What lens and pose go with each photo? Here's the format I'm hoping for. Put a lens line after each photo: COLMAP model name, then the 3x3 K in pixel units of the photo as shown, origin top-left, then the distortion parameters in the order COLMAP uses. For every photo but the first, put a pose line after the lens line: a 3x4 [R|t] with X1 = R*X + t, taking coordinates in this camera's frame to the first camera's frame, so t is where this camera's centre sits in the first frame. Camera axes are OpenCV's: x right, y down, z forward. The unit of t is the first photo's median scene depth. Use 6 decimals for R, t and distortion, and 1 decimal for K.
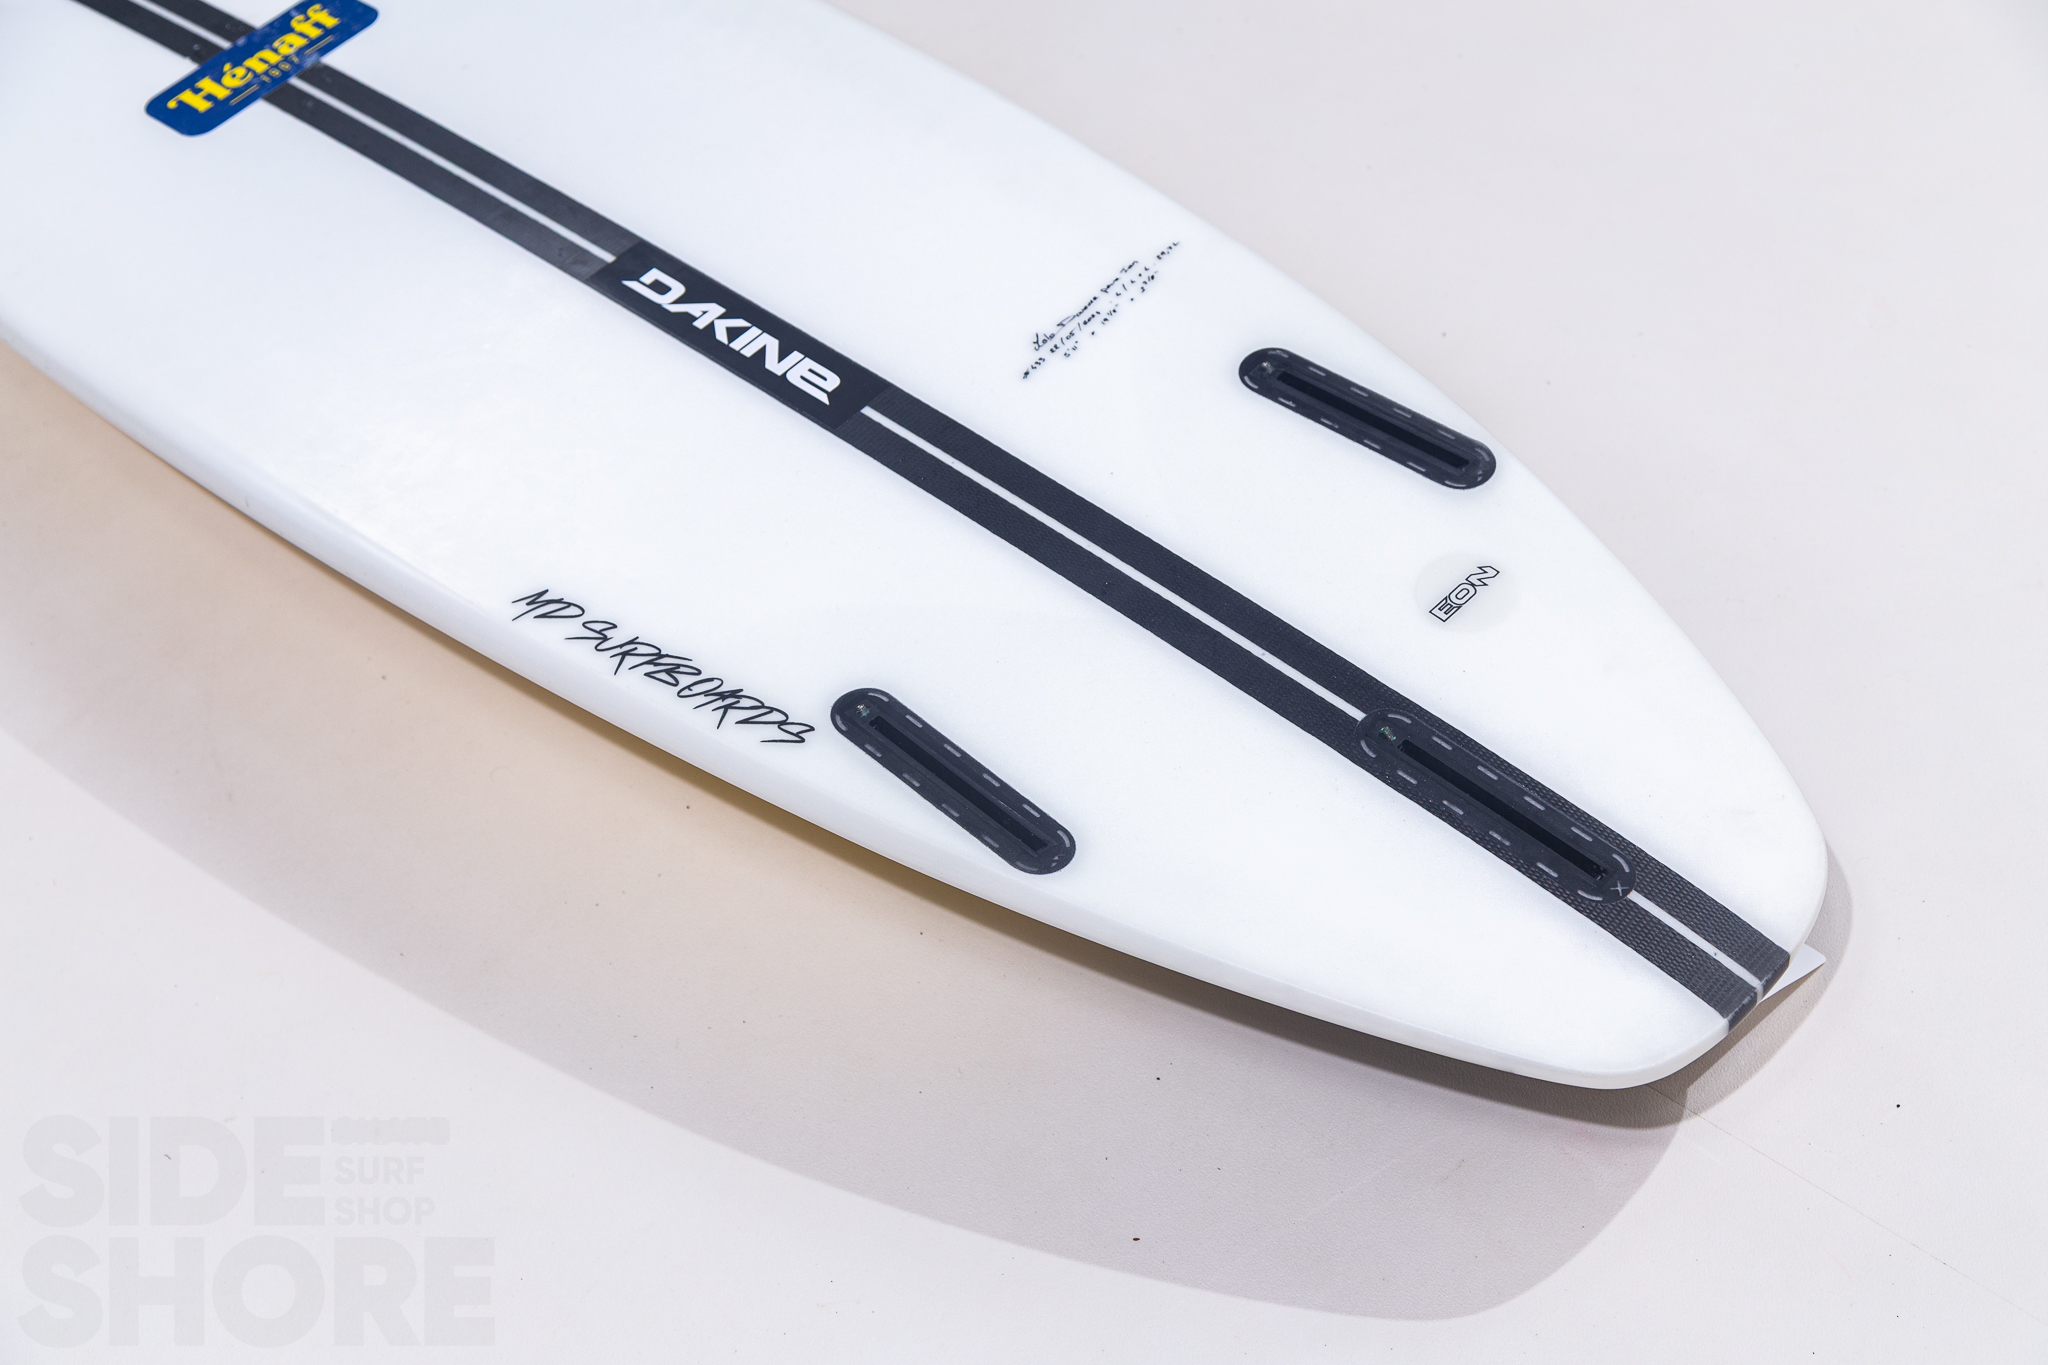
lens RADIAL K [[3104.1, 0, 1024.0], [0, 3104.1, 682.5], [0, 0, 1]] dist [-0.106150, 0.038835]
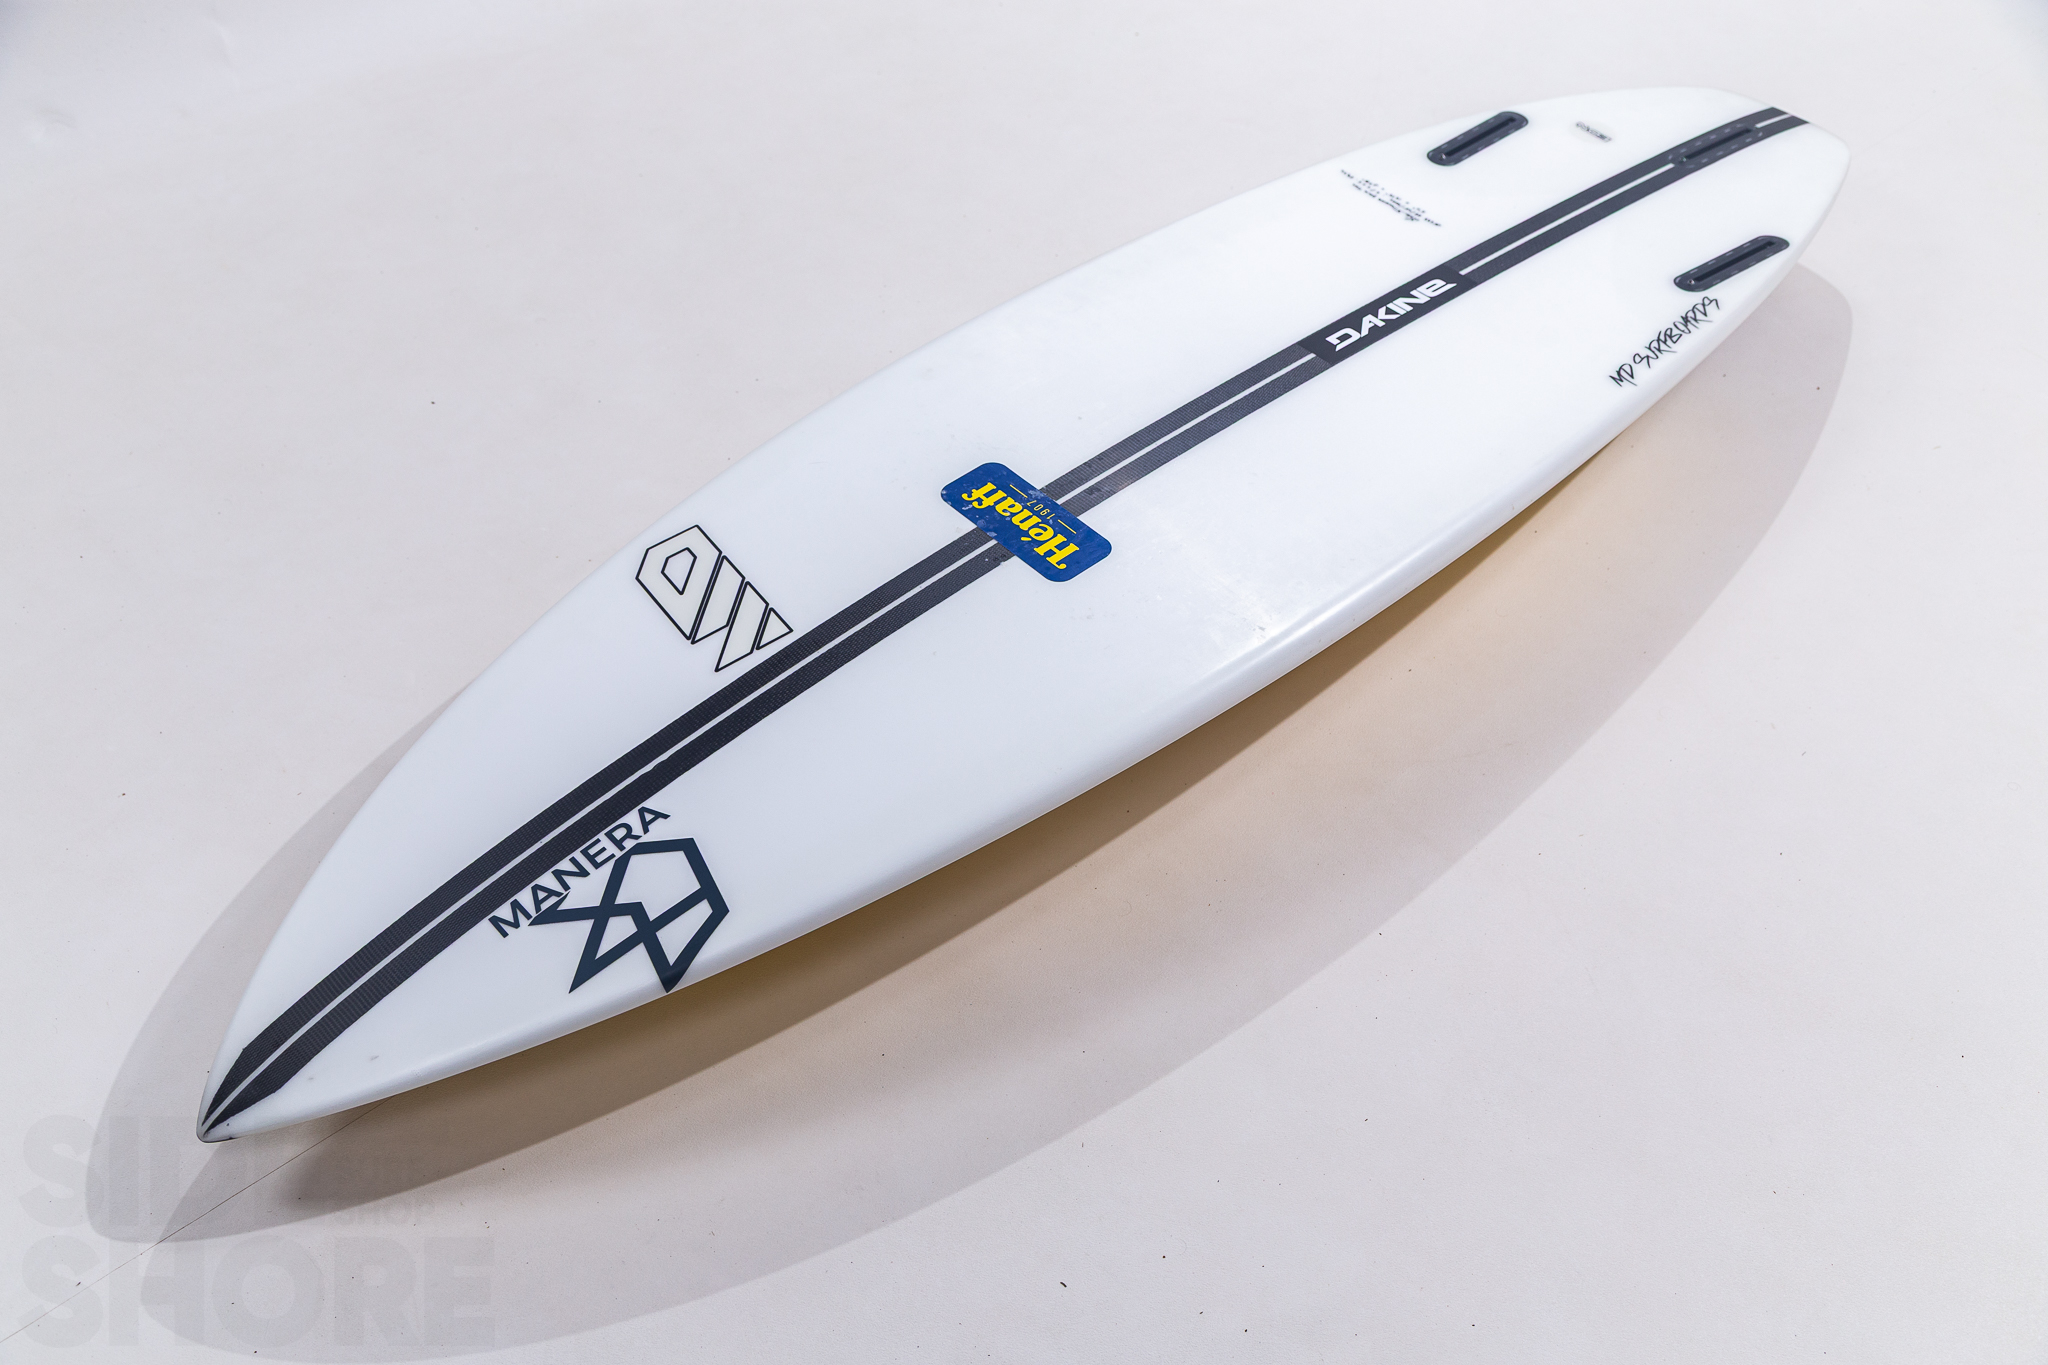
lens RADIAL K [[2053.8, 0, 1024.0], [0, 2053.8, 682.5], [0, 0, 1]] dist [0.008669, 0.002106]
pose [[0.089844, -0.608517, 0.788438, -1.286800], [0.726368, 0.581656, 0.366151, -0.634876], [-0.681409, 0.539800, 0.494265, 0.802178]]
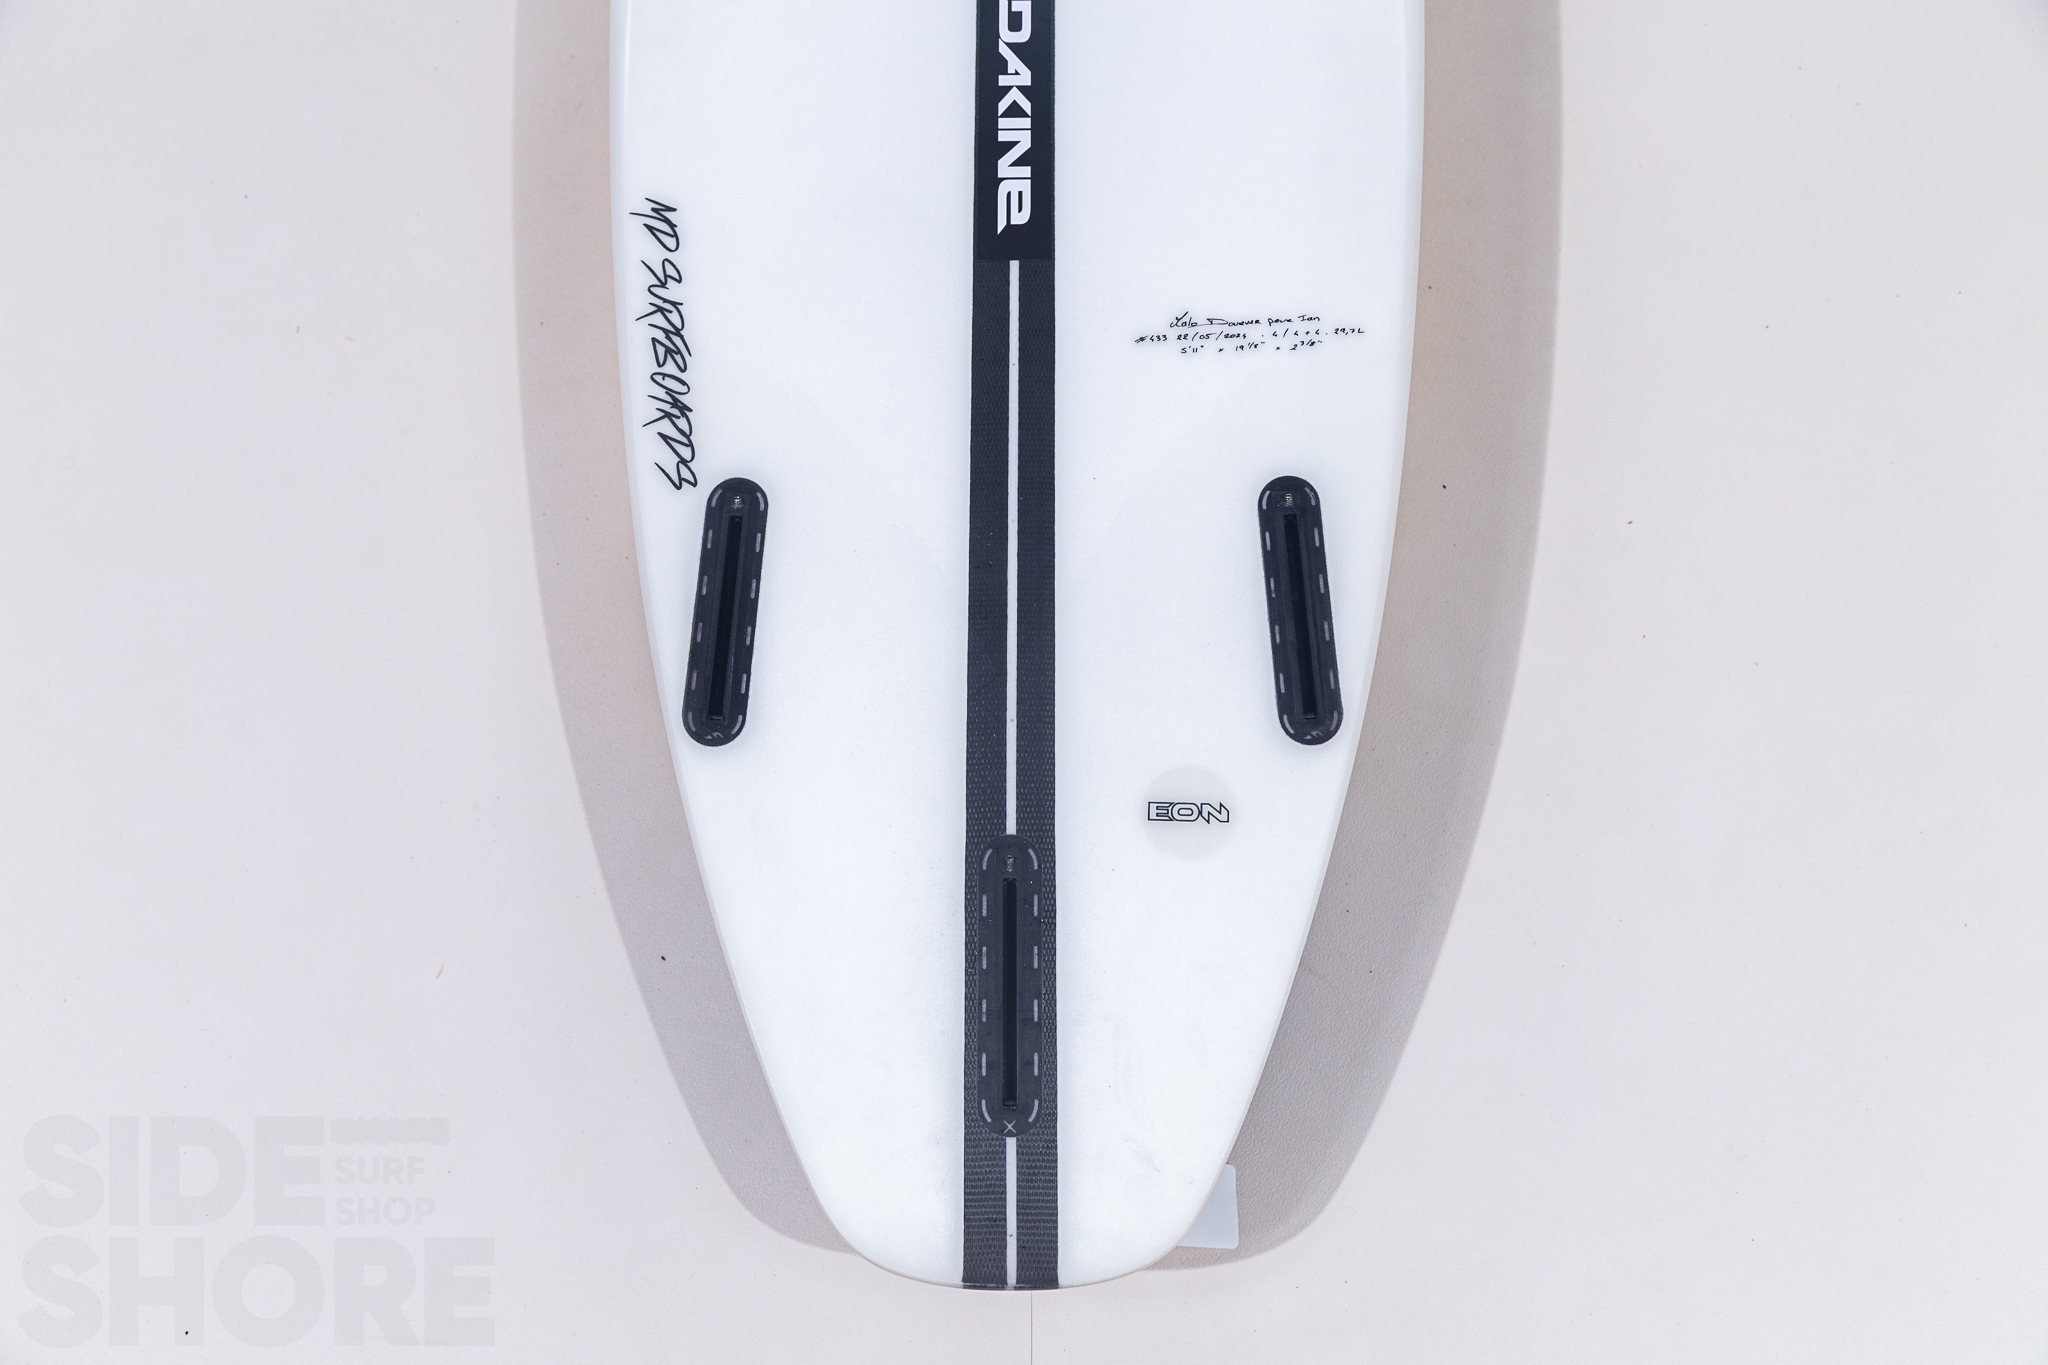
lens RADIAL K [[2151.3, 0, 1024.0], [0, 2151.3, 682.5], [0, 0, 1]] dist [0.038520, -0.005647]
pose [[0.679972, 0.714892, -0.162999, 0.200246], [-0.581163, 0.661005, 0.474681, -0.392771], [0.447088, -0.228041, 0.864933, 0.356795]]
